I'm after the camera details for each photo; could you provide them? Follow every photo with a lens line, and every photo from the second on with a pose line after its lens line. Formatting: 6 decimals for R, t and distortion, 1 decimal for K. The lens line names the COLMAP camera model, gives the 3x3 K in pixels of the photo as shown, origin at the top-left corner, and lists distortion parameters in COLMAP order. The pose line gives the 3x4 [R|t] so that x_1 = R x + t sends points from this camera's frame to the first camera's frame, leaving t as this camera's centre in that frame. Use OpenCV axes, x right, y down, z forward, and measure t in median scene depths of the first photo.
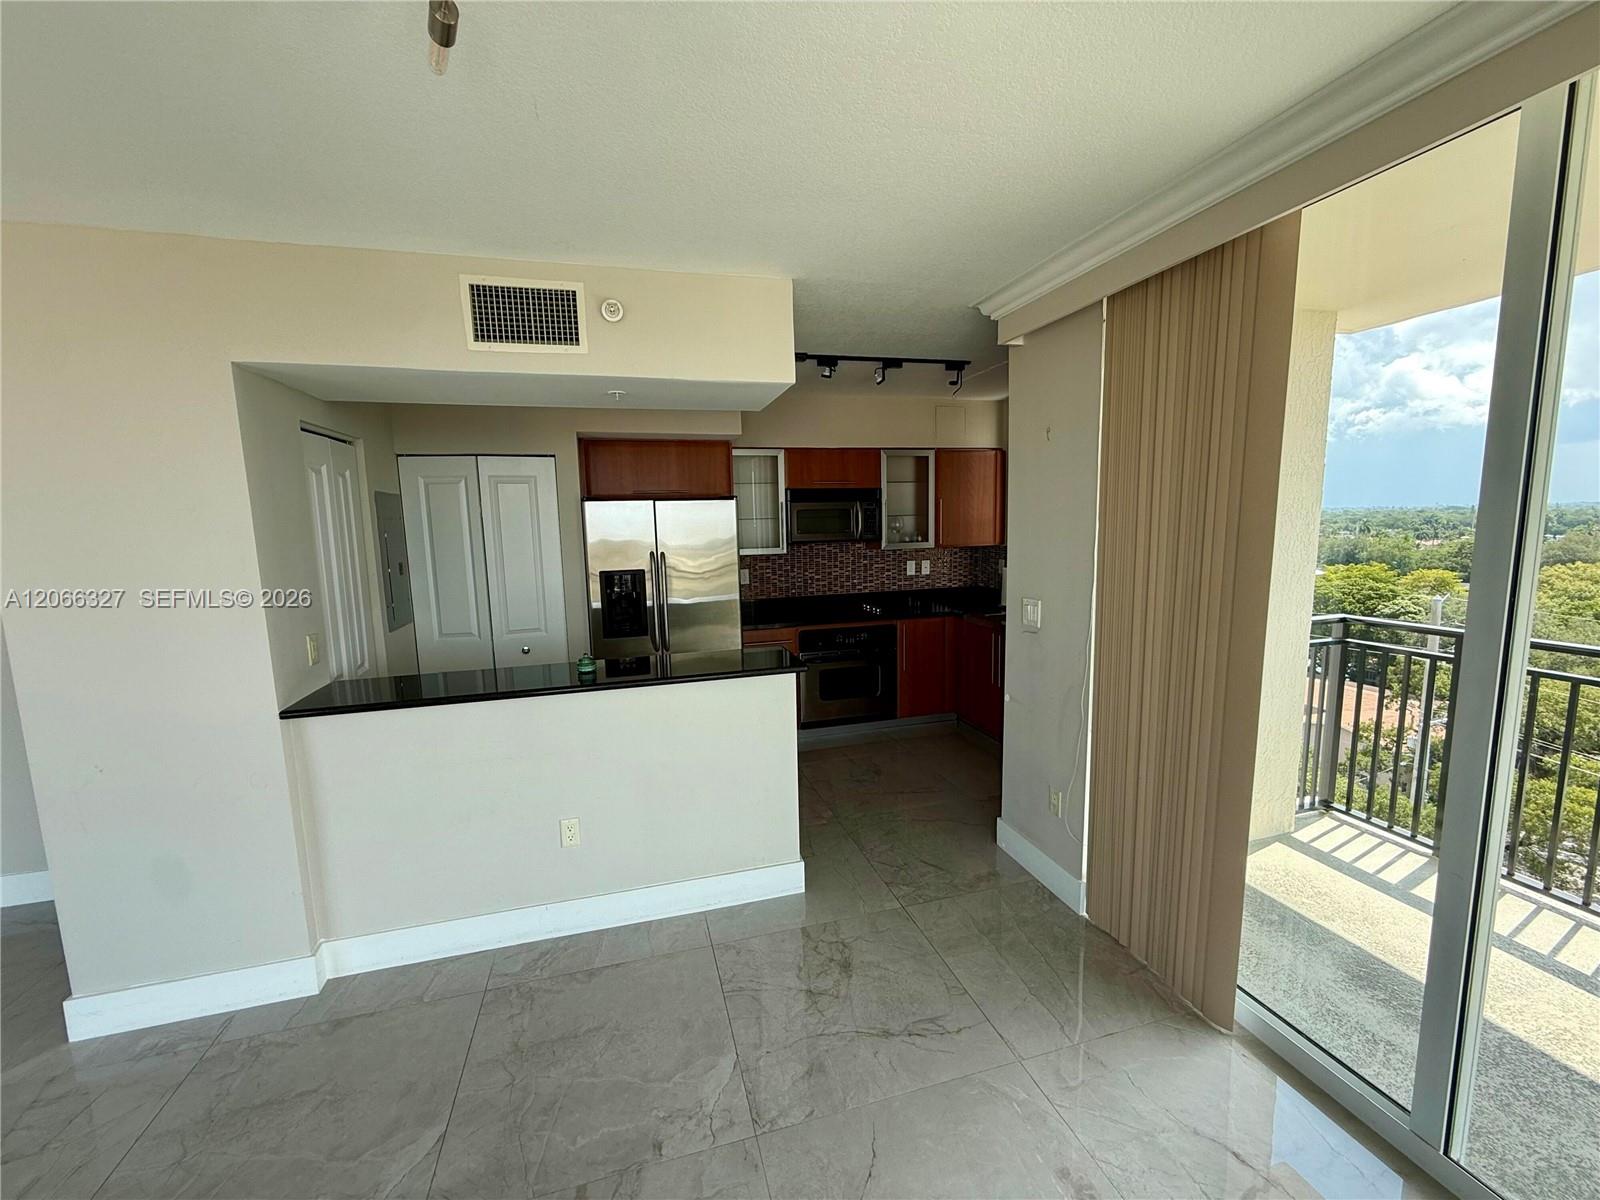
lens RADIAL K [[641.1, 0, 797.6], [0, 641.1, 608.4], [0, 0, 1]] dist [-0.001565, -0.000501]
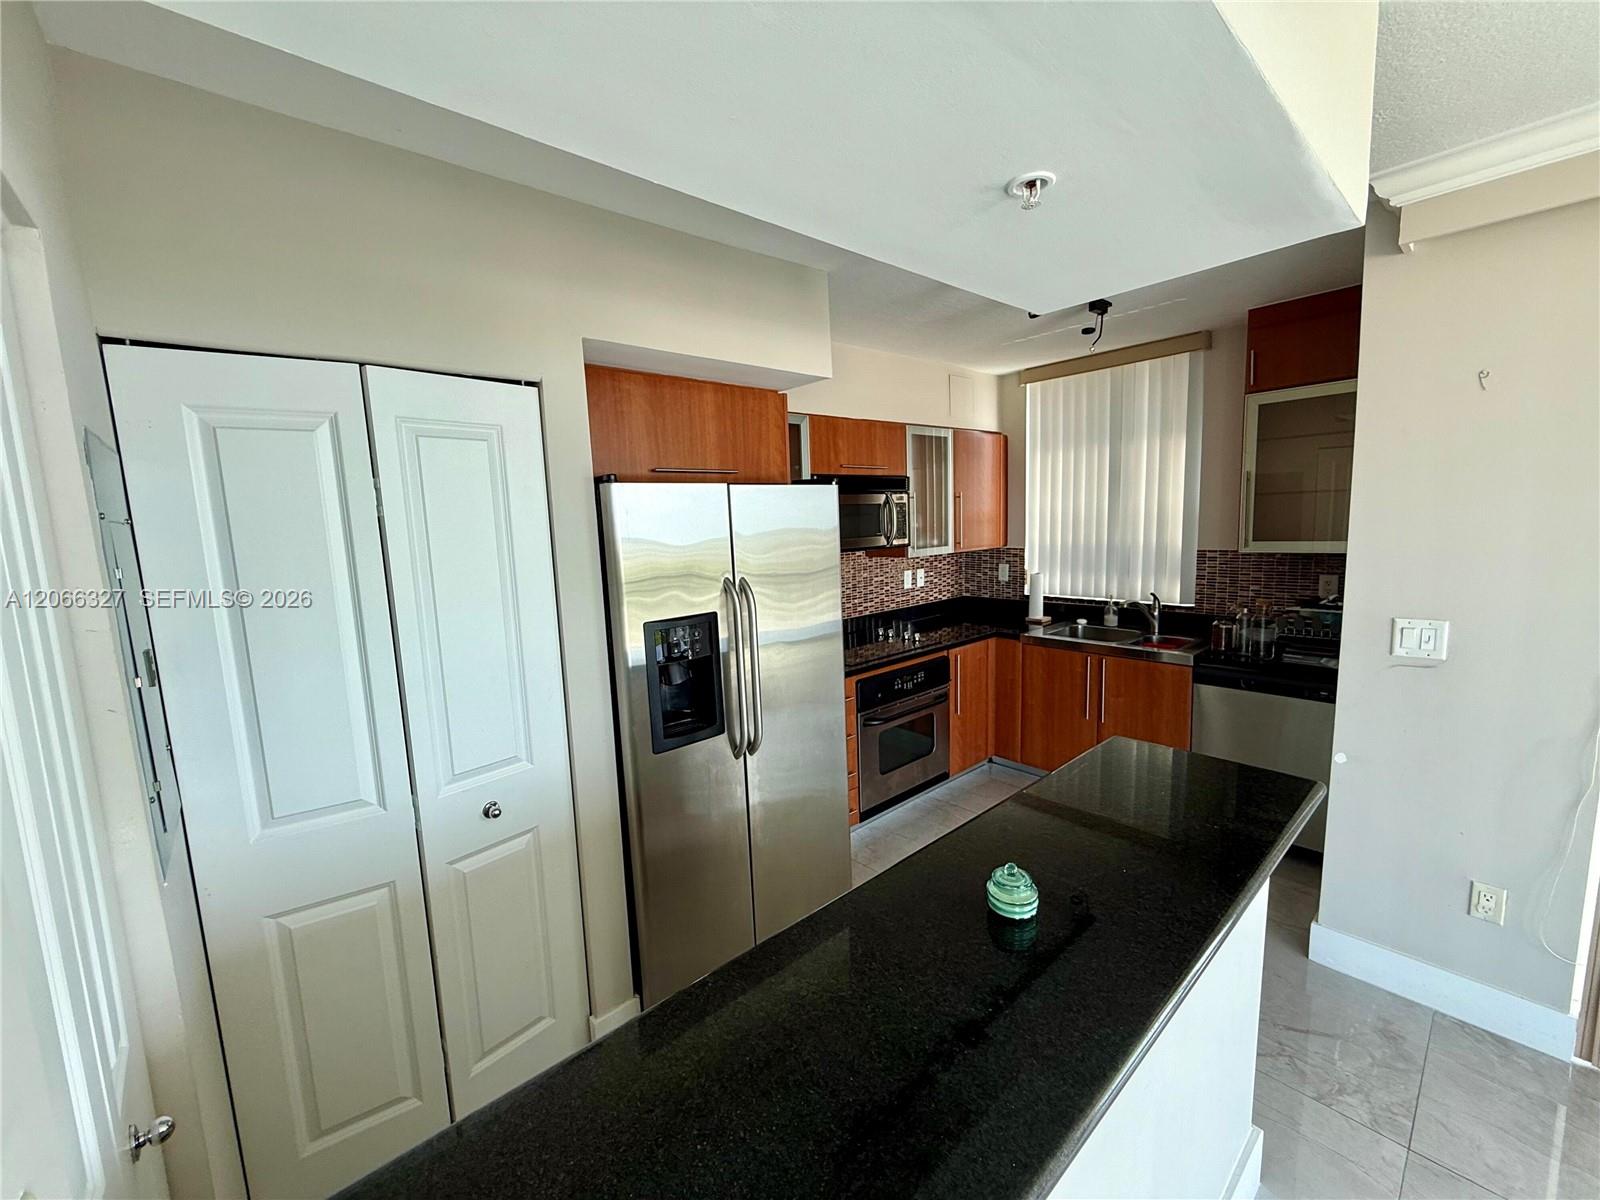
lens RADIAL K [[641.1, 0, 801.0], [0, 641.1, 604.8], [0, 0, 1]] dist [-0.001565, -0.000501]
pose [[0.901354, -0.070584, 0.427292, -0.300074], [0.077036, 0.997026, 0.002192, -0.046401], [-0.426176, 0.030941, 0.904111, 0.360899]]
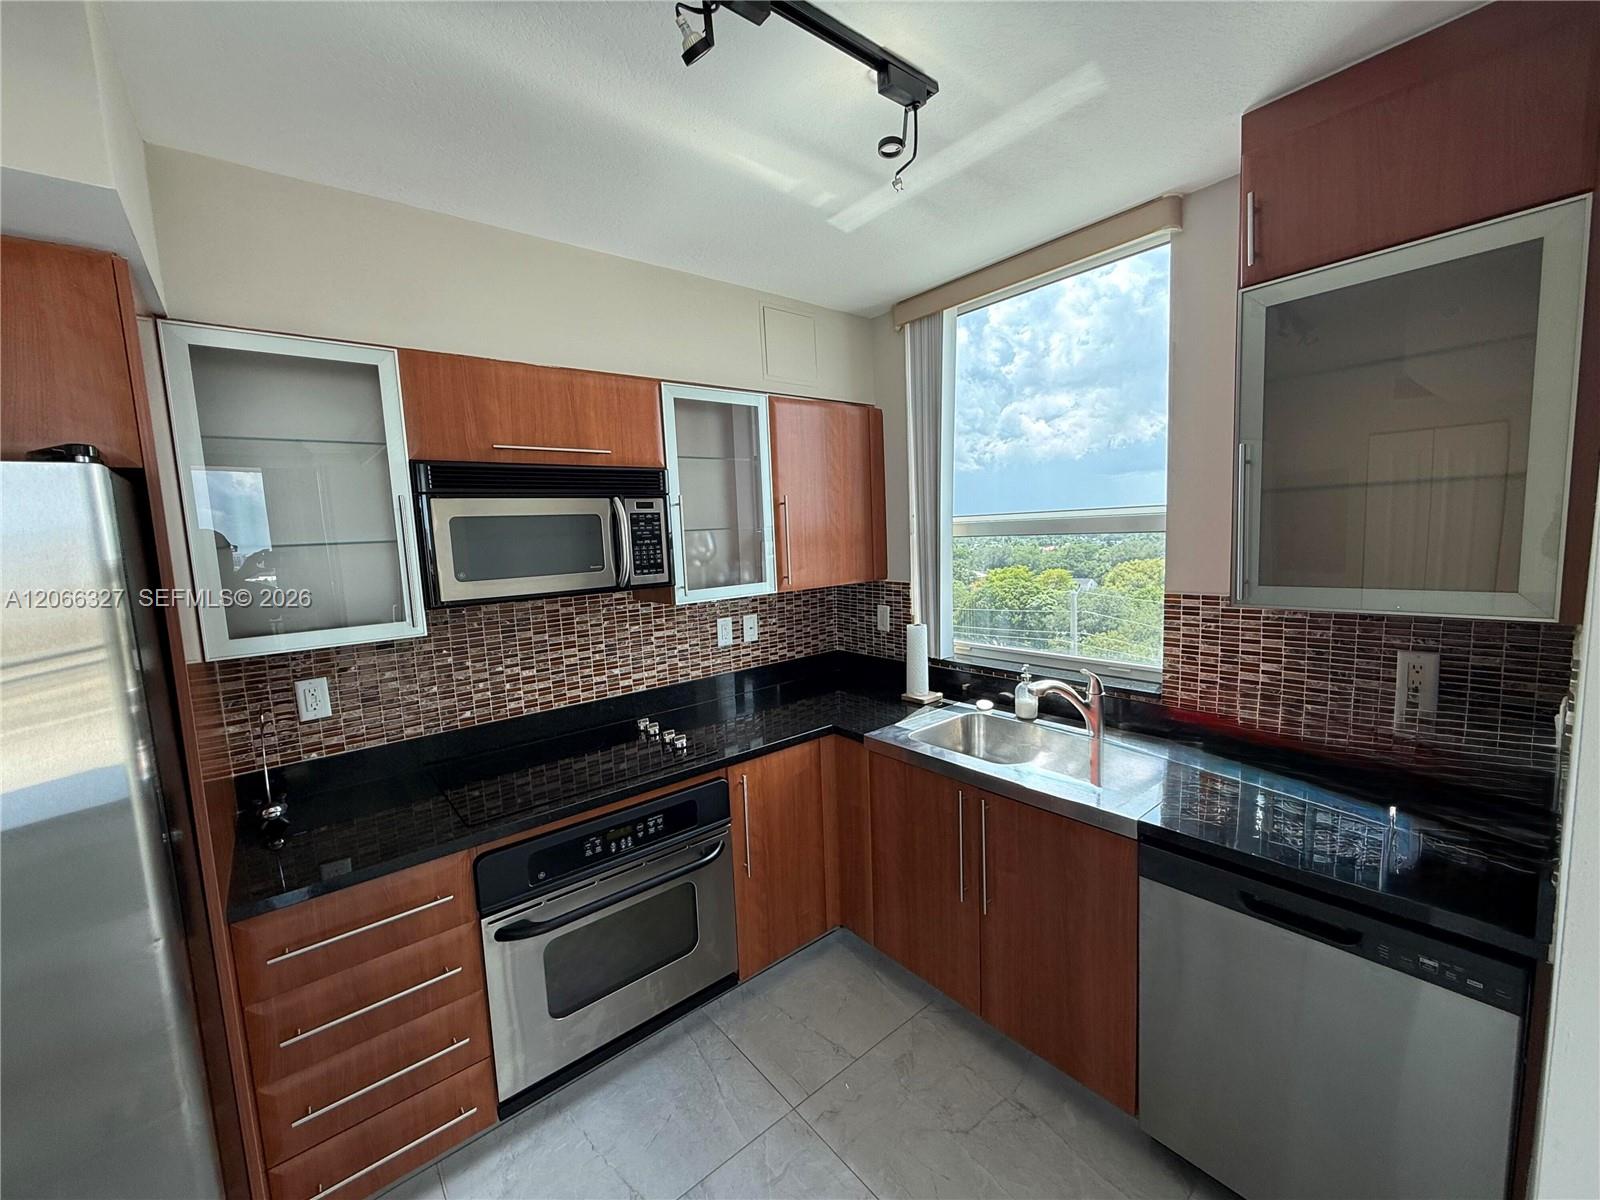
lens RADIAL K [[641.1, 0, 798.1], [0, 641.1, 605.5], [0, 0, 1]] dist [-0.001565, -0.000501]
pose [[0.916257, -0.062282, 0.395719, 0.030575], [0.075929, 0.996934, -0.018901, -0.073996], [-0.393329, 0.047365, 0.918177, 0.534574]]
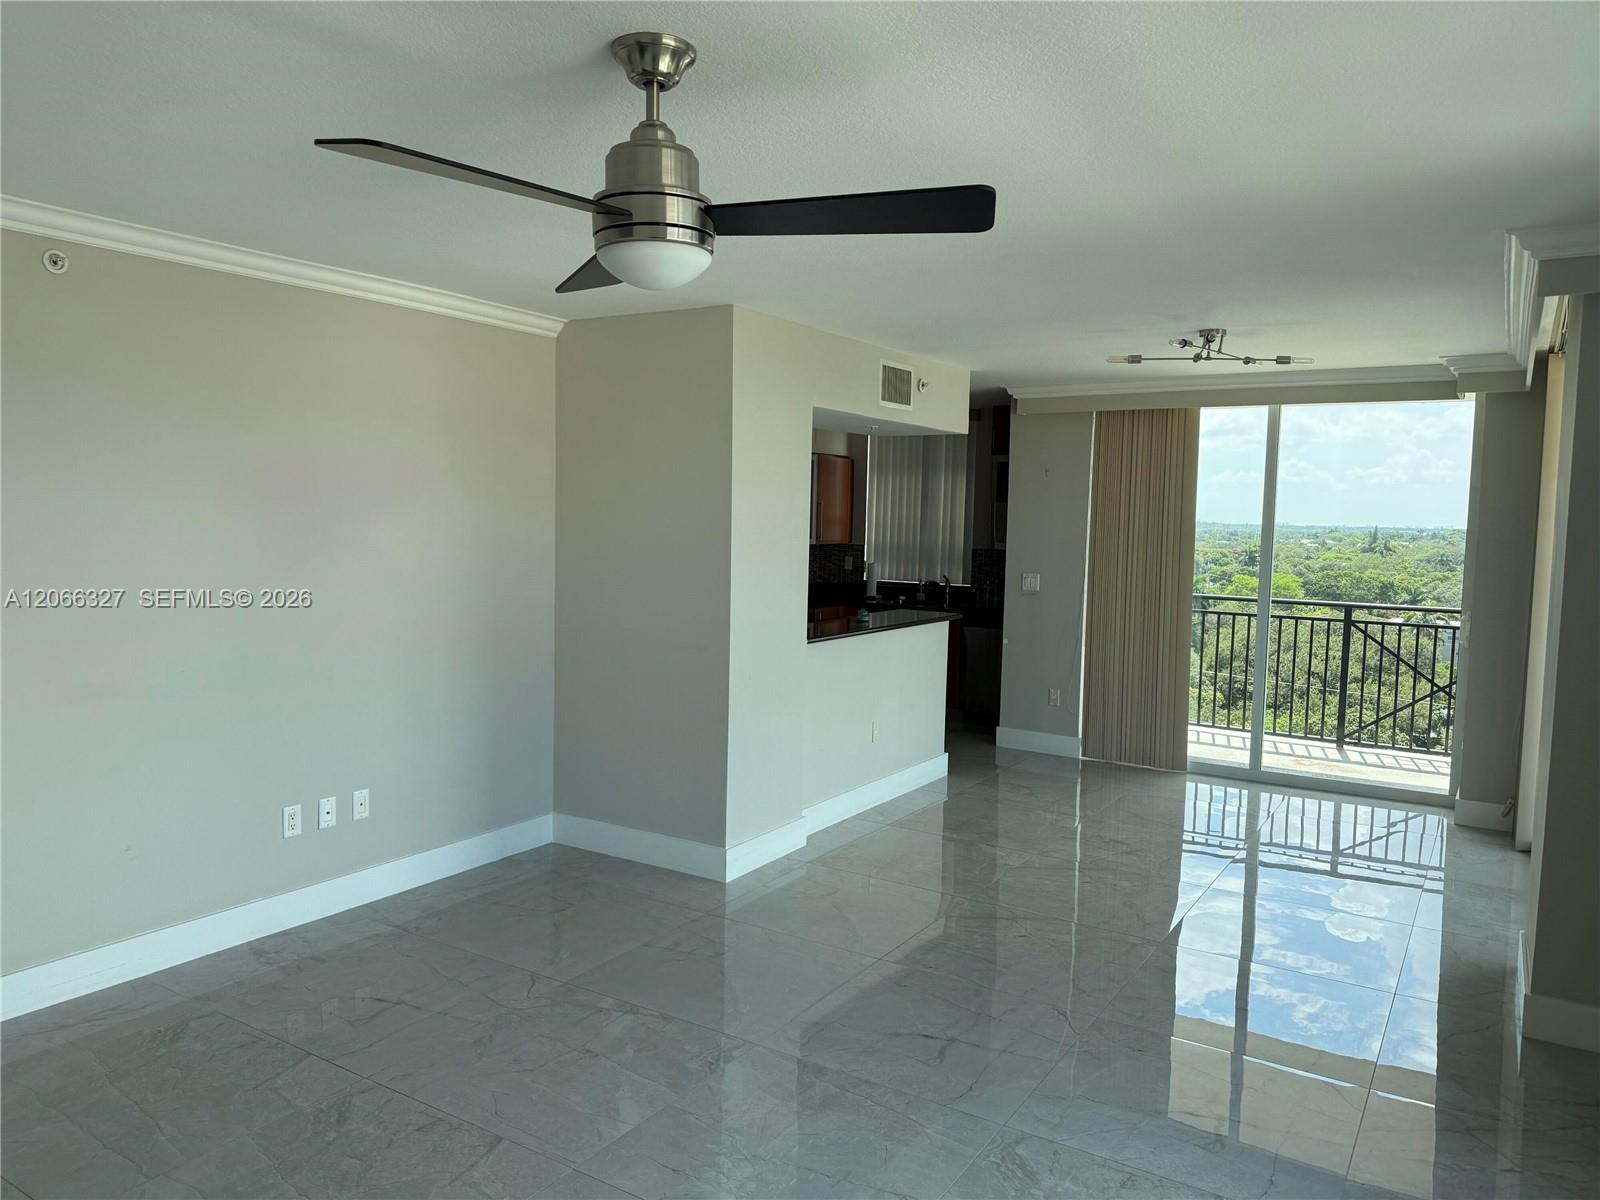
lens RADIAL K [[1098.5, 0, 802.5], [0, 1098.5, 593.0], [0, 0, 1]] dist [0.003565, 0.000115]
pose [[0.744753, -0.005910, 0.667314, -1.034857], [0.050193, 0.997624, -0.047183, 0.073802], [-0.665450, 0.068634, 0.743281, -0.356913]]
